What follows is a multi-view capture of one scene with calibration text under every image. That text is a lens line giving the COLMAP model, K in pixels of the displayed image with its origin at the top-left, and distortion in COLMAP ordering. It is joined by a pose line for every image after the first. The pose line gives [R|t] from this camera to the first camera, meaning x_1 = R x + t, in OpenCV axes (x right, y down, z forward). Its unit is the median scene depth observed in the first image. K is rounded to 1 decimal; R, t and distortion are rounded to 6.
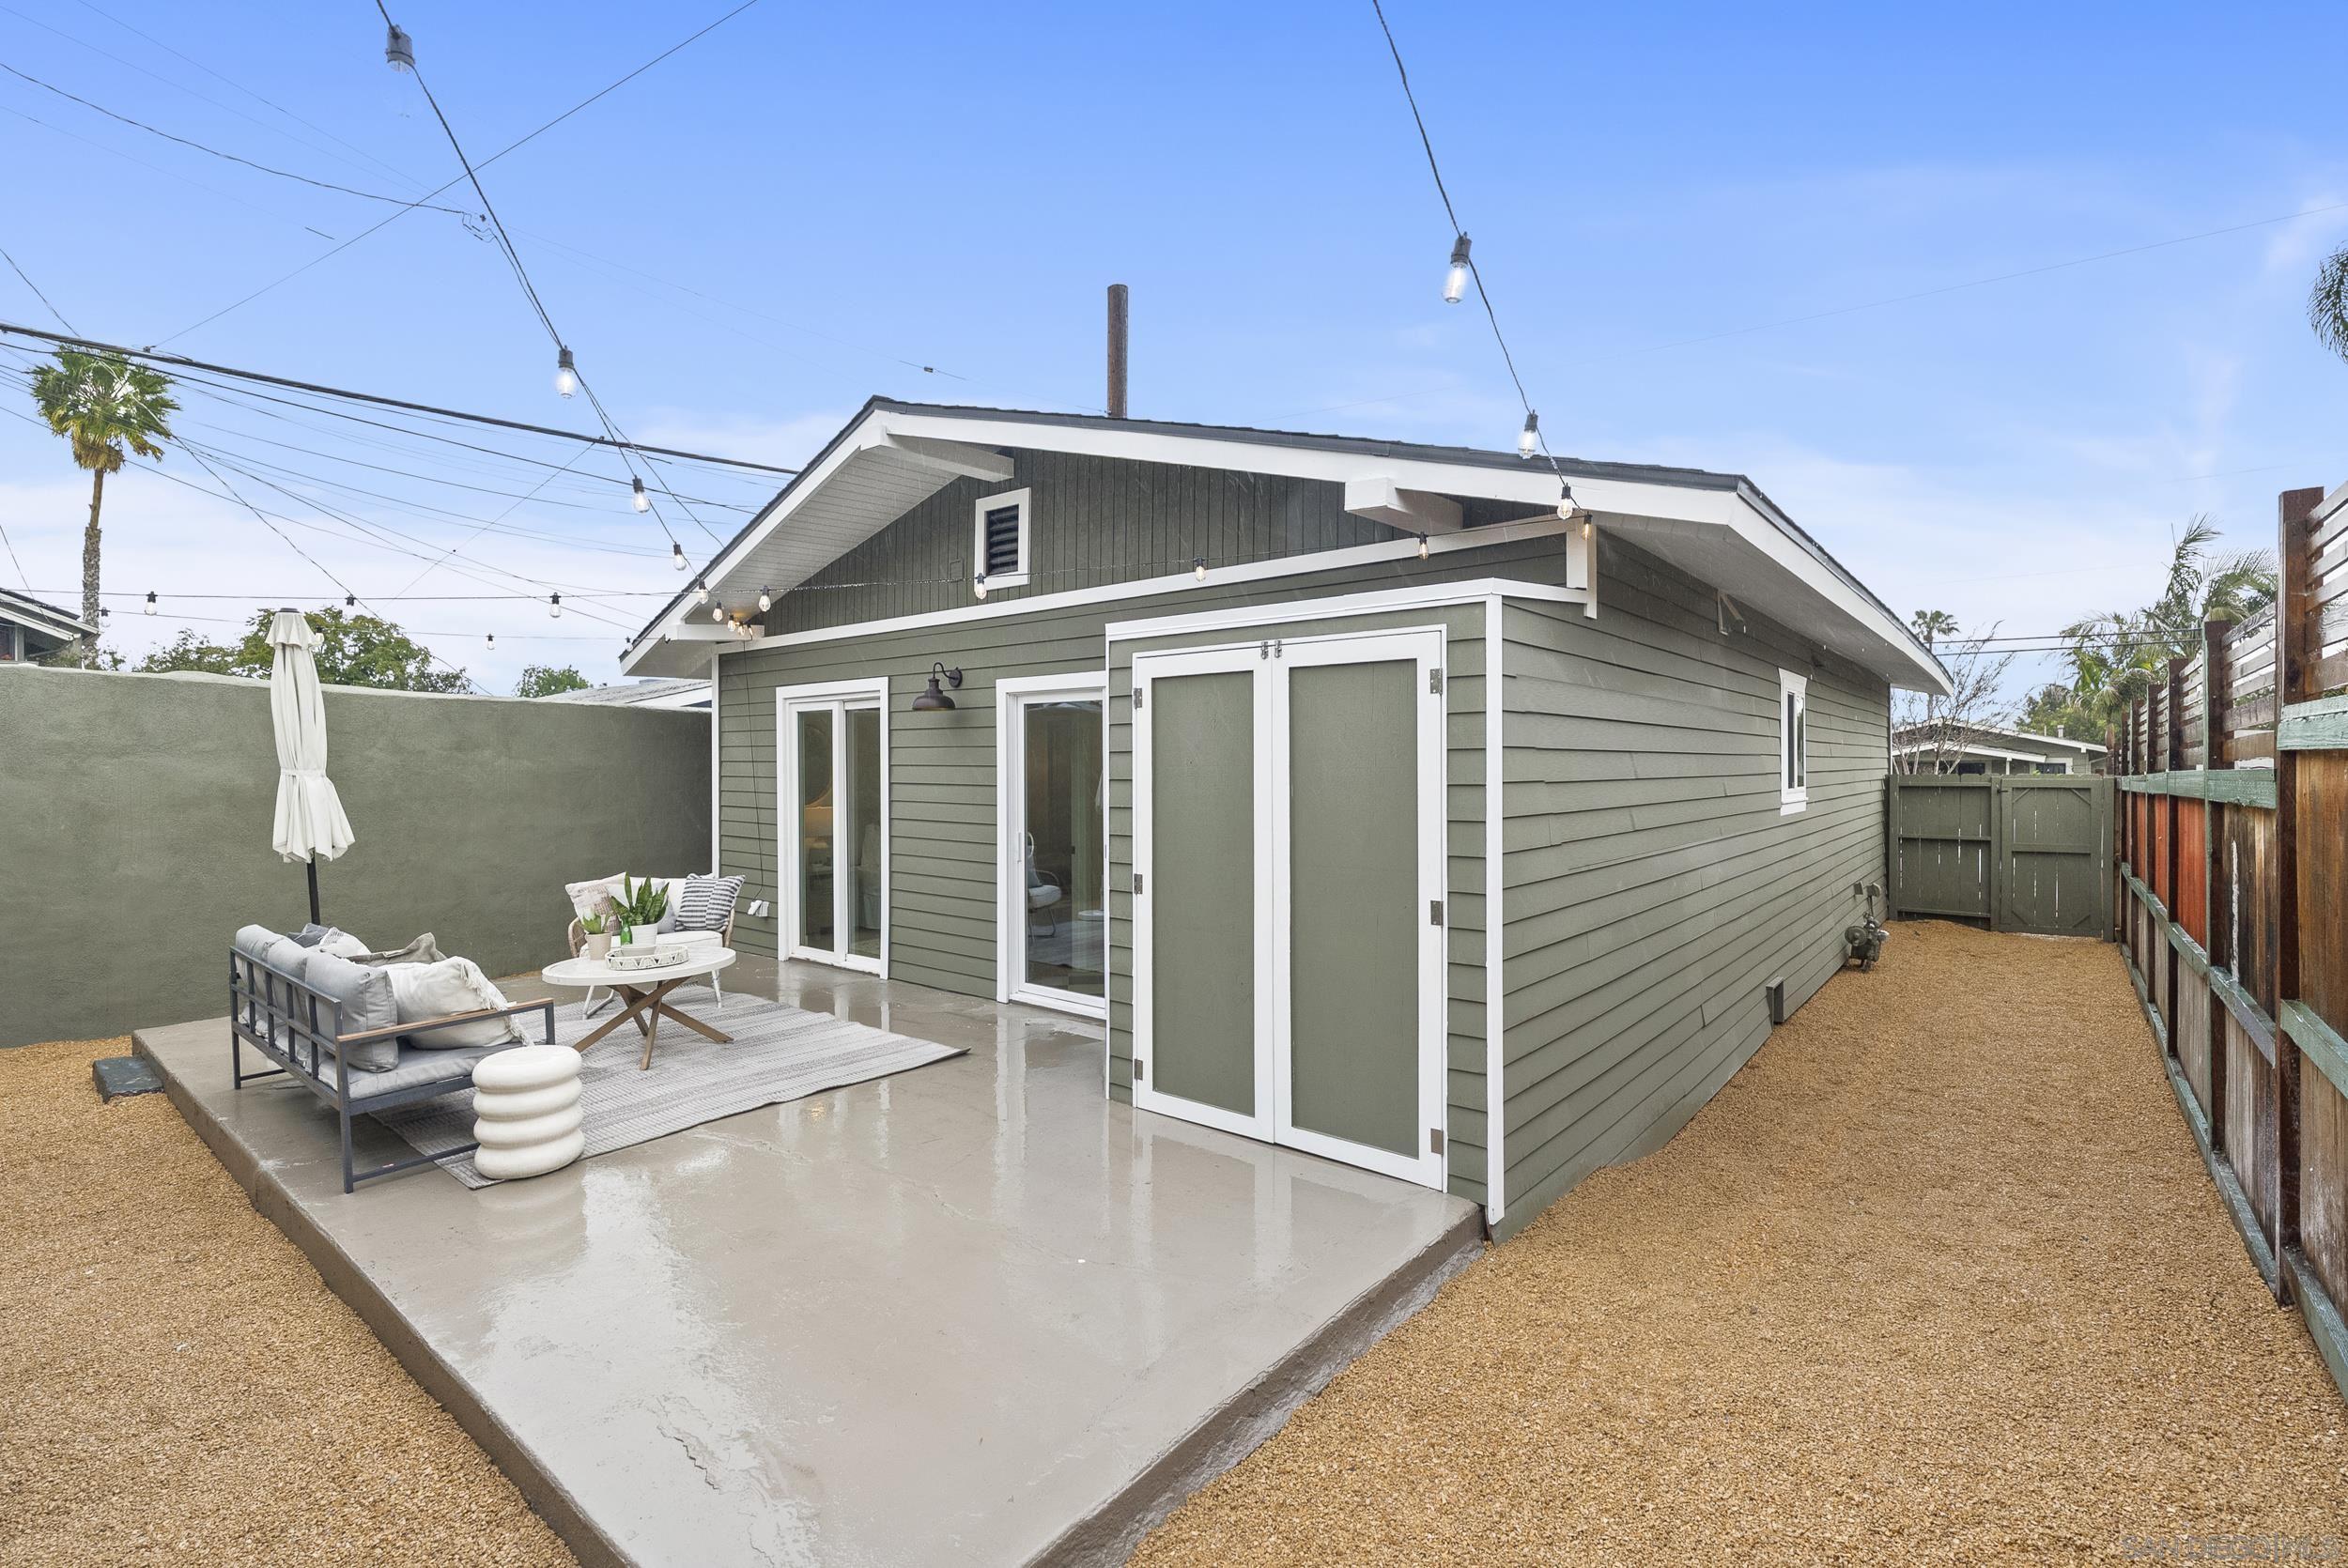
lens RADIAL K [[1068.6, 0, 1174.0], [0, 1068.6, 784.0], [0, 0, 1]] dist [-0.004414, -0.000036]
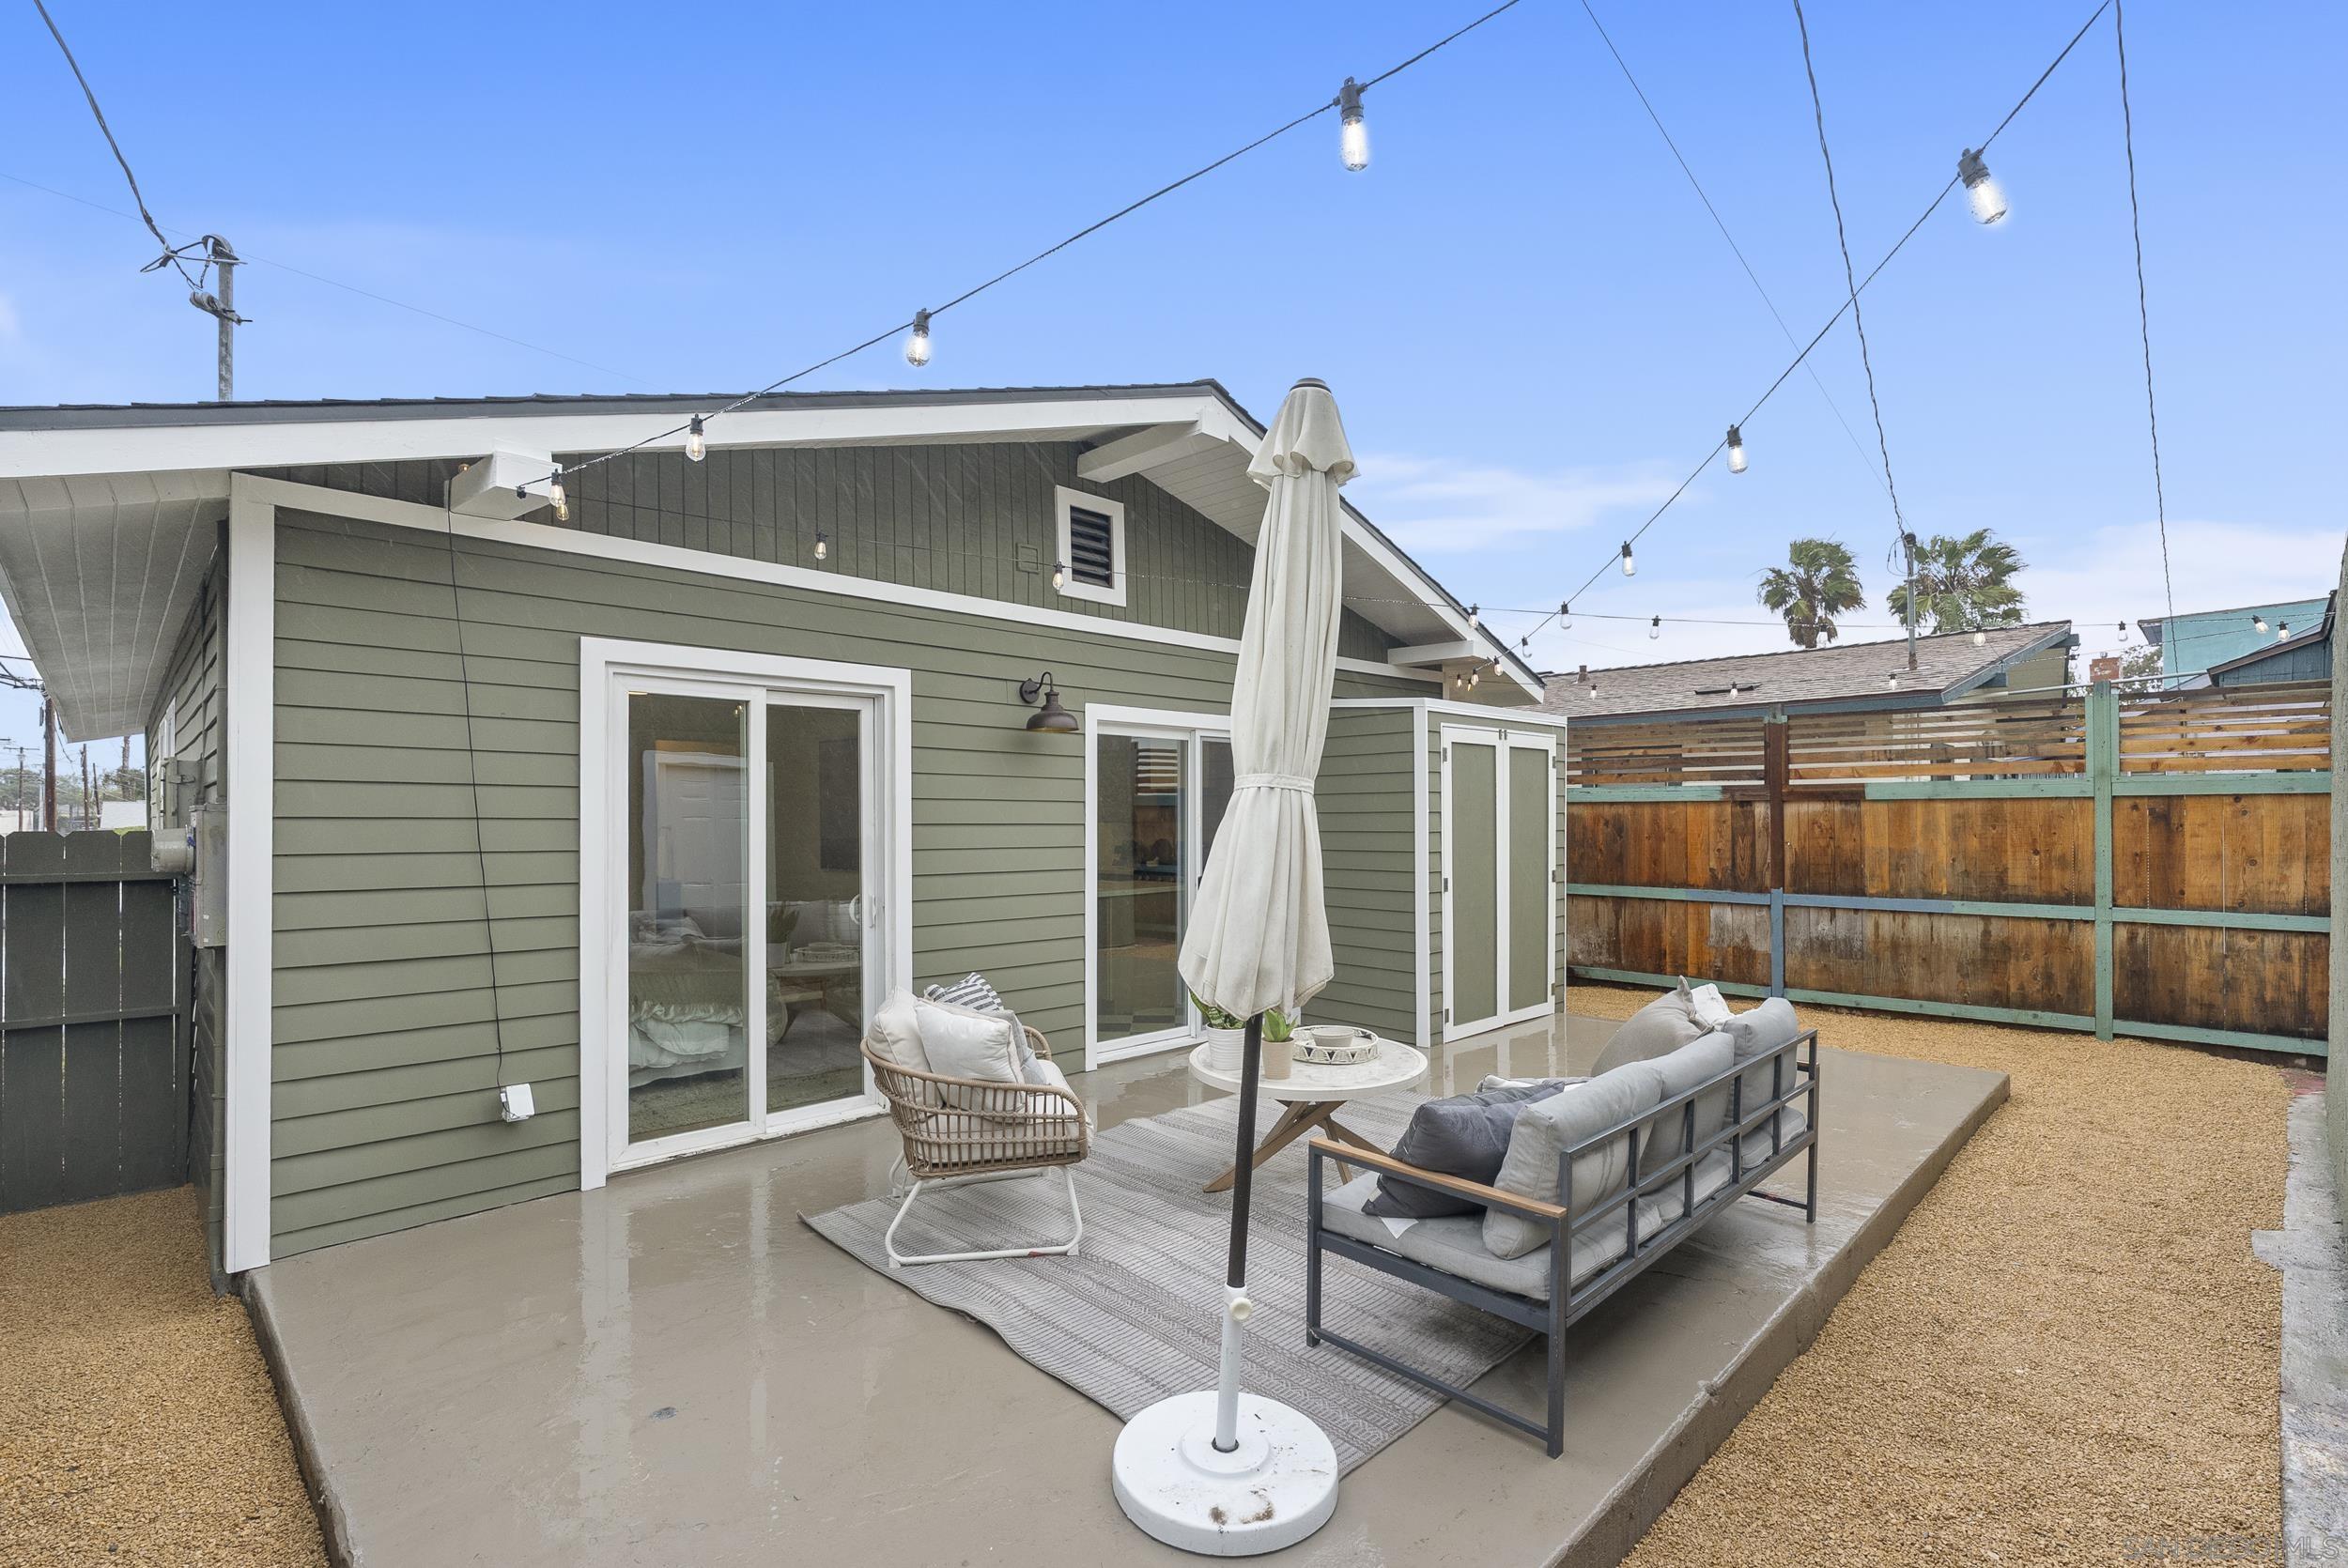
lens RADIAL K [[1072.0, 0, 1178.9], [0, 1072.0, 820.3], [0, 0, 1]] dist [-0.001502, -0.000166]
pose [[0.100176, 0.001149, 0.994969, -1.059262], [0.021243, 0.999769, -0.003294, 0.003254], [-0.994743, 0.021466, 0.100128, 0.859668]]
